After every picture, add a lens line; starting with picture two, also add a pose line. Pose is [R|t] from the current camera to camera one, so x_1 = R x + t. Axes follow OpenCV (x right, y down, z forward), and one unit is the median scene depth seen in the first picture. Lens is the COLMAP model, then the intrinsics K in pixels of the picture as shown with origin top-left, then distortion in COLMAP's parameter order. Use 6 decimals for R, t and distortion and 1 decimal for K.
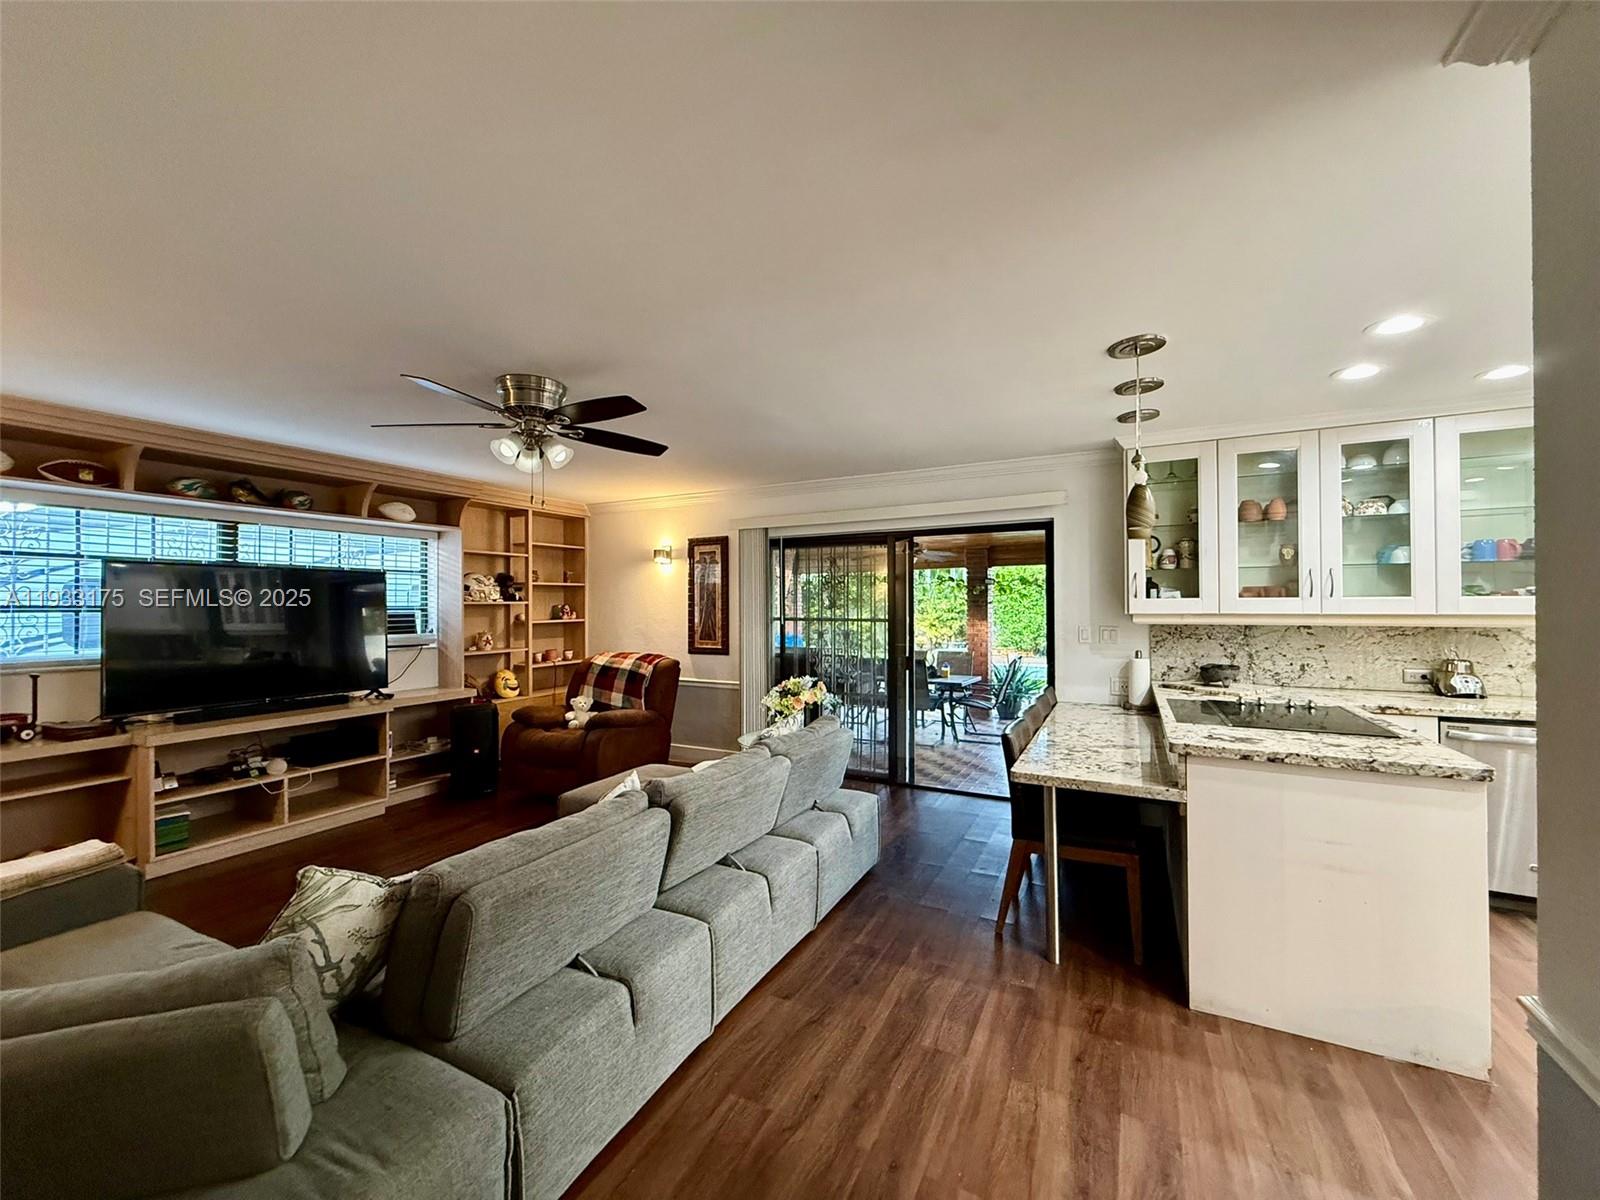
lens RADIAL K [[637.8, 0, 796.9], [0, 637.8, 599.6], [0, 0, 1]] dist [-0.002322, 0.000088]
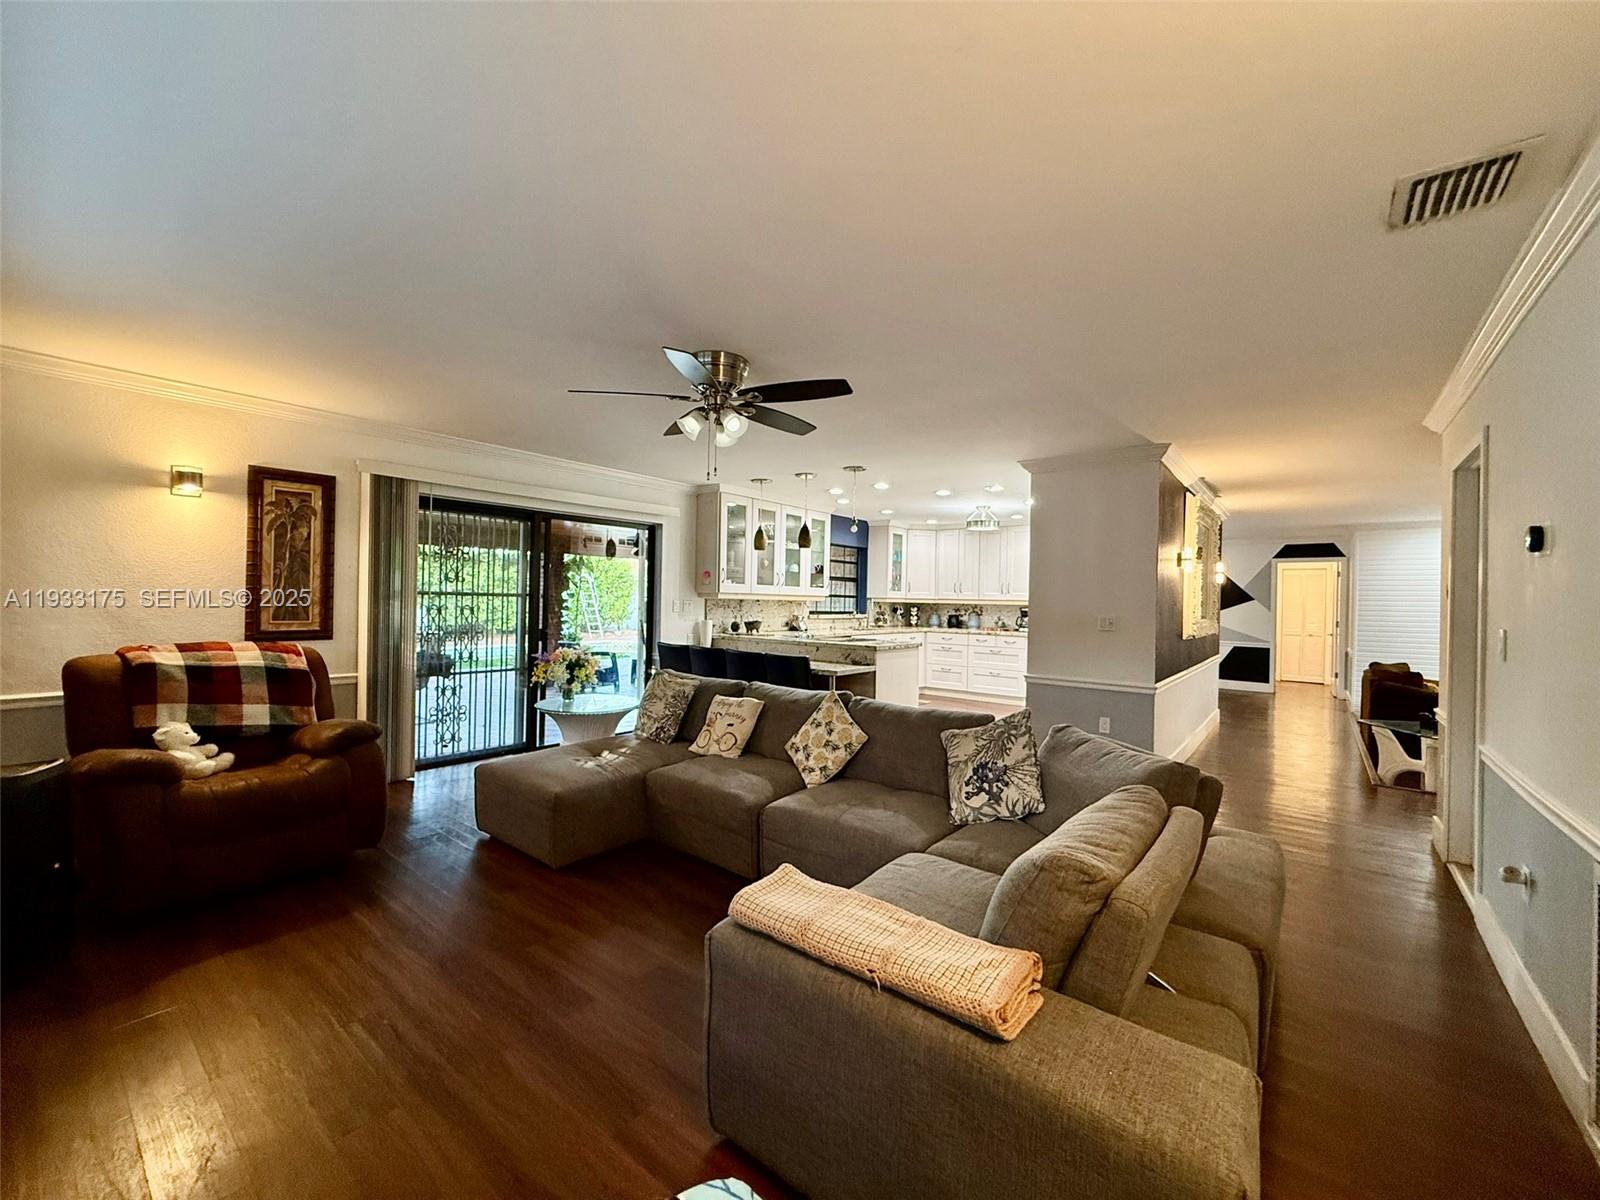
lens RADIAL K [[637.8, 0, 796.9], [0, 637.8, 599.6], [0, 0, 1]] dist [-0.002322, 0.000088]
pose [[0.192216, 0.008236, 0.981318, -1.122425], [-0.031546, 0.999500, -0.002209, 0.040411], [-0.980846, -0.030532, 0.192379, 0.520750]]
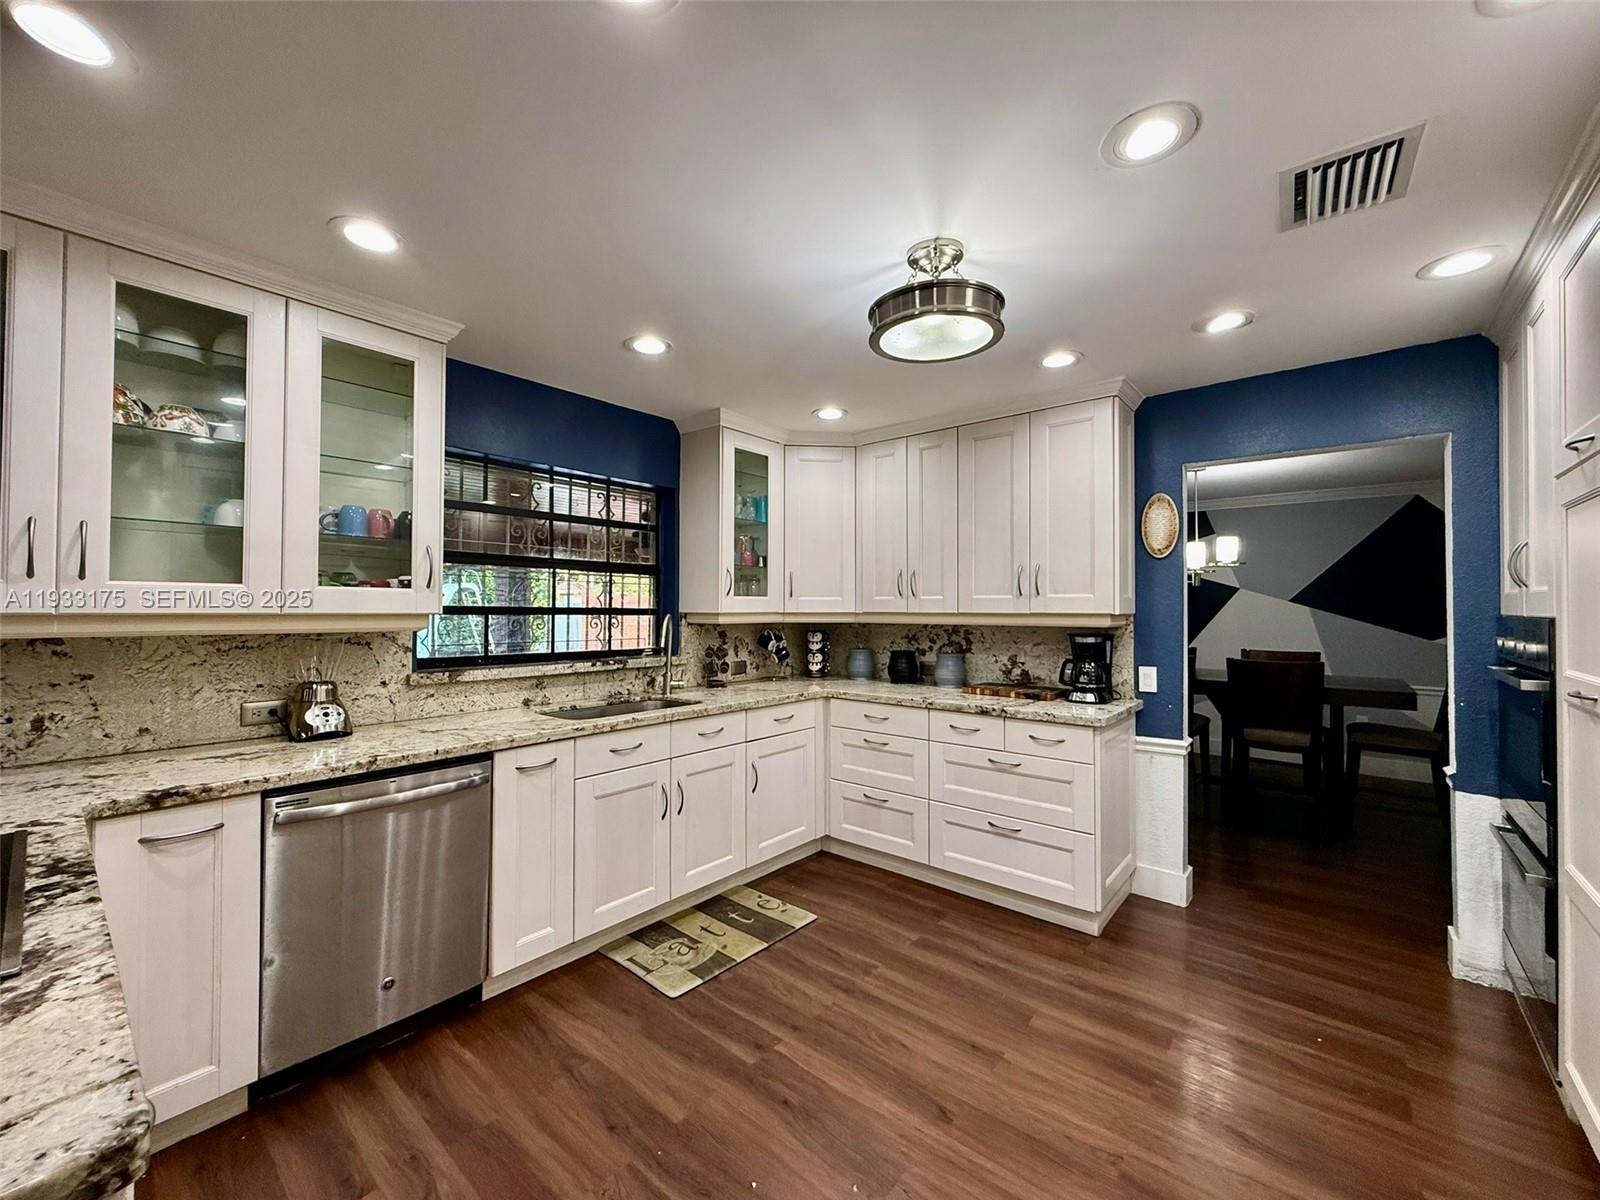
lens RADIAL K [[637.8, 0, 796.9], [0, 637.8, 599.6], [0, 0, 1]] dist [-0.002322, 0.000088]
pose [[0.216705, 0.020298, 0.976026, 0.453501], [-0.013847, 0.999747, -0.017717, 0.011915], [-0.976139, -0.009675, 0.216931, 0.334663]]
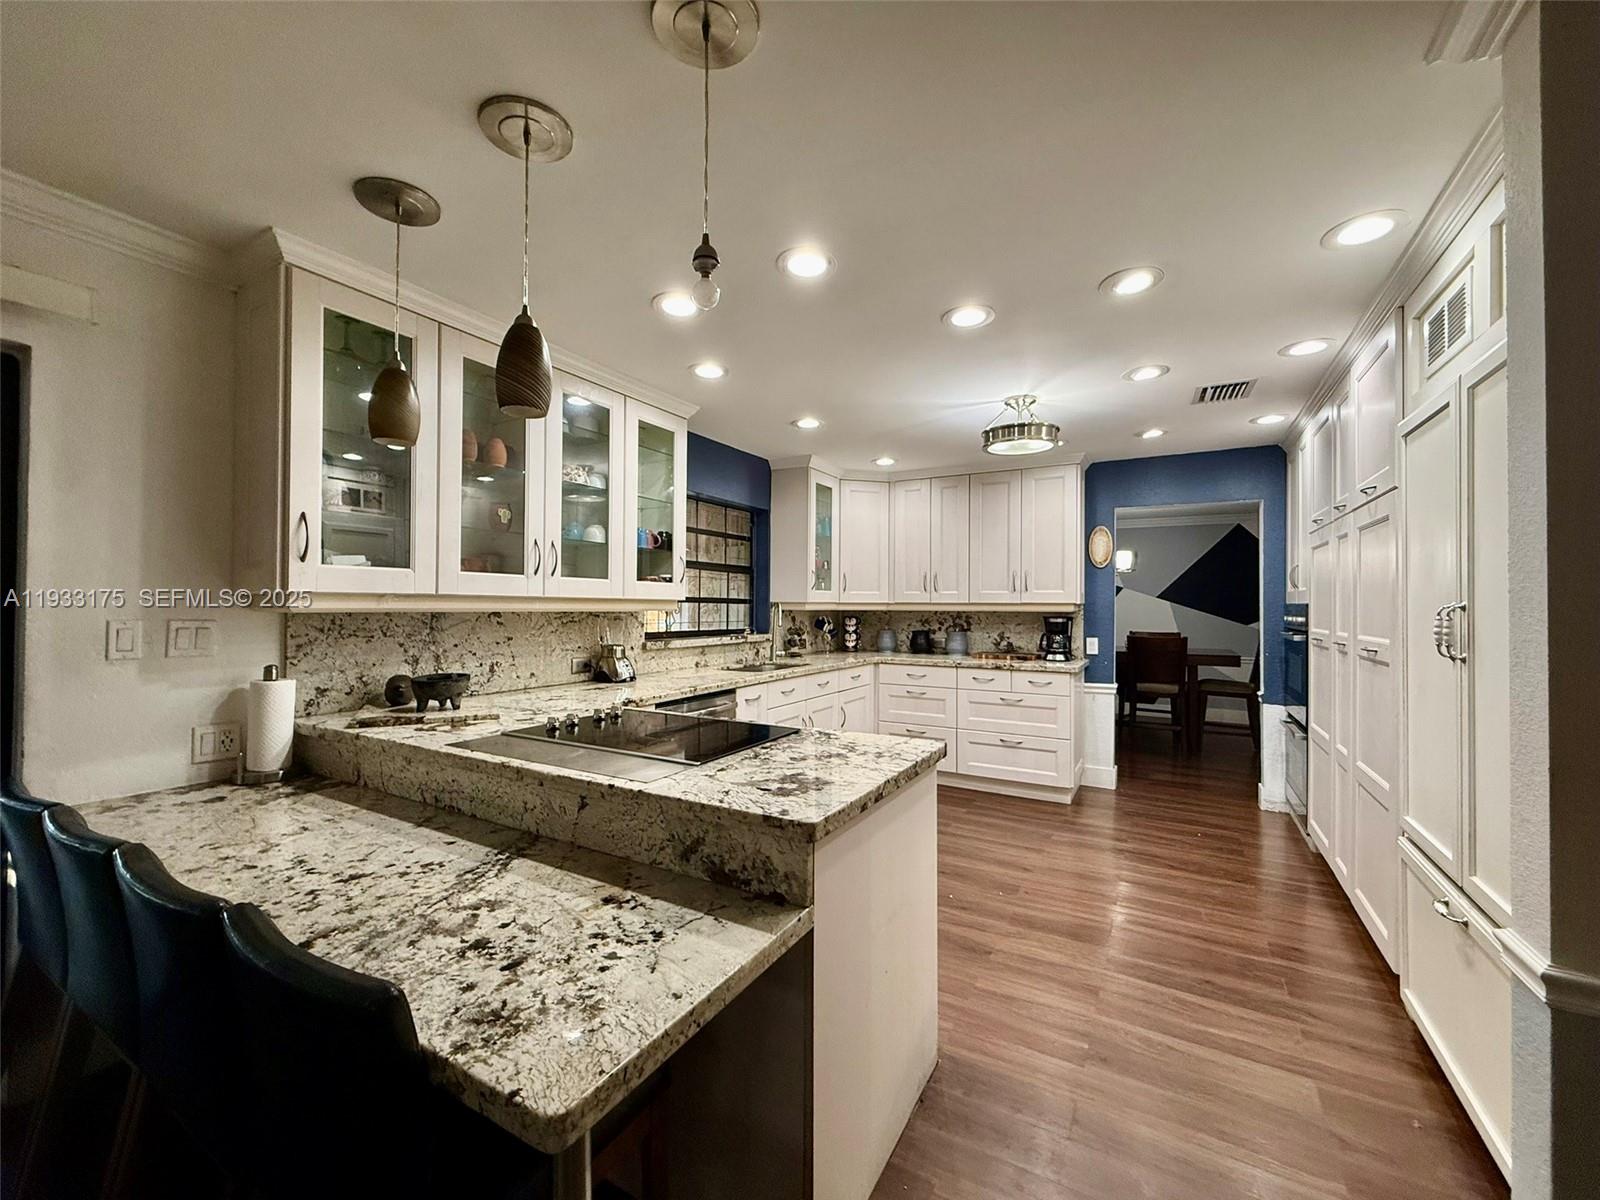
lens RADIAL K [[637.8, 0, 796.9], [0, 637.8, 599.6], [0, 0, 1]] dist [-0.002322, 0.000088]
pose [[0.042055, 0.015248, 0.998999, 0.042454], [-0.016641, 0.999756, -0.014559, 0.030516], [-0.998977, -0.016012, 0.042299, 0.618316]]
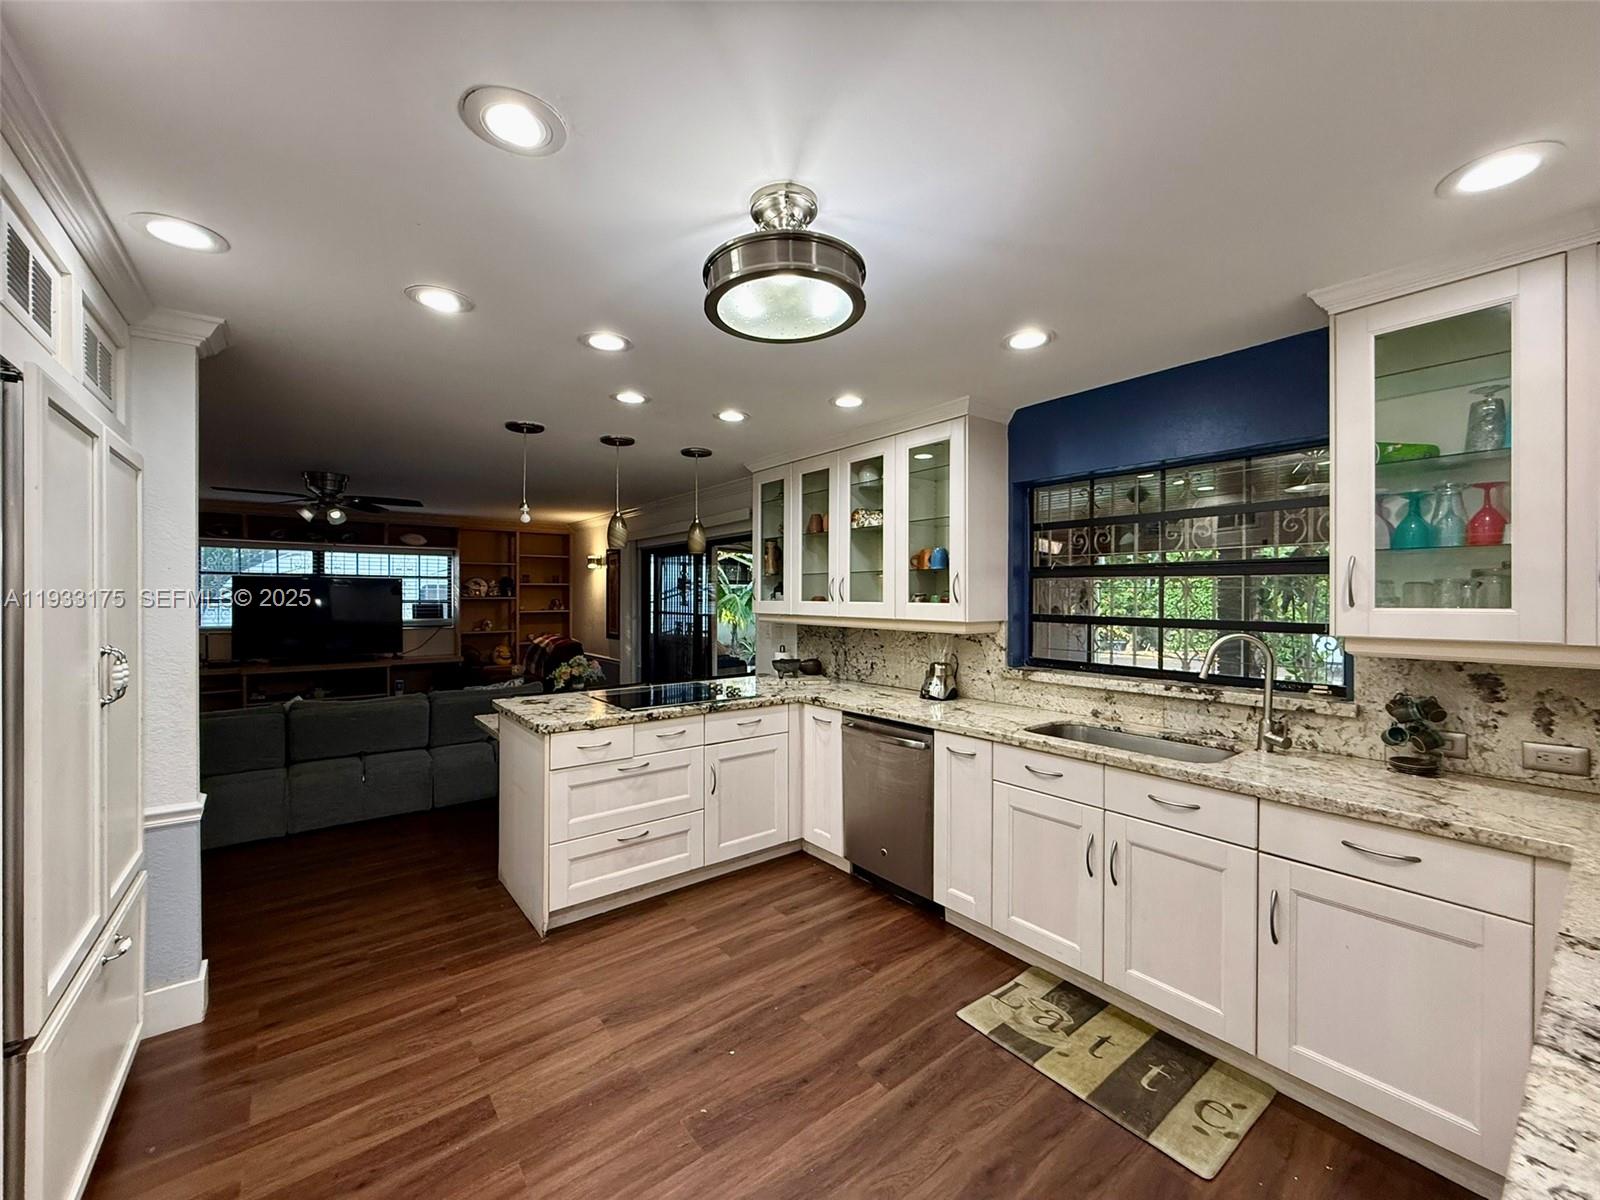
lens RADIAL K [[637.8, 0, 796.9], [0, 637.8, 599.6], [0, 0, 1]] dist [-0.002322, 0.000088]
pose [[0.911354, 0.007164, -0.411561, 1.155069], [-0.000825, 0.999878, 0.015579, -0.023230], [0.411622, -0.013859, 0.911249, -0.042548]]
